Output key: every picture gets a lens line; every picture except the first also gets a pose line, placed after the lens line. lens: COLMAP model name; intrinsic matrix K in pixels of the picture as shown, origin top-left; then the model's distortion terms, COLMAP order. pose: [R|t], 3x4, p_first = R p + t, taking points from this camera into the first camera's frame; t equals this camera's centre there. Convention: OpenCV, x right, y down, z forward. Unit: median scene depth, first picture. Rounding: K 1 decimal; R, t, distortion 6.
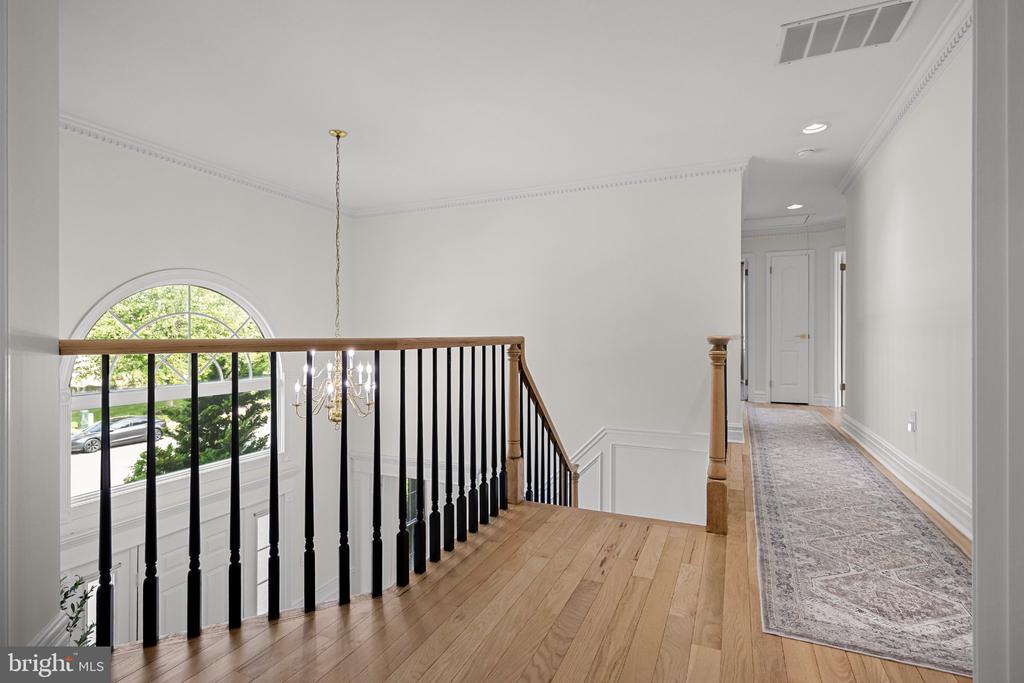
lens RADIAL K [[470.2, 0, 512.0], [0, 470.2, 341.5], [0, 0, 1]] dist [-0.030191, 0.000156]
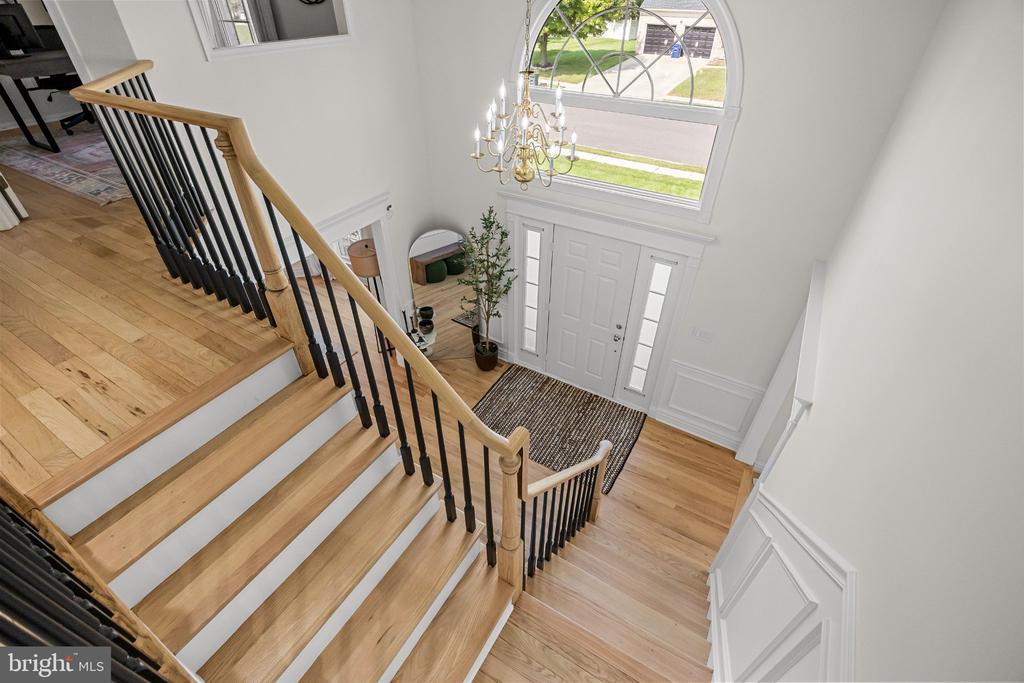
lens RADIAL K [[482.6, 0, 511.3], [0, 482.6, 324.9], [0, 0, 1]] dist [-0.004135, -0.000839]
pose [[-0.114785, 0.581393, -0.805485, 0.806008], [-0.006693, 0.810374, 0.585875, -0.209527], [0.993368, 0.072641, -0.089128, 1.871447]]
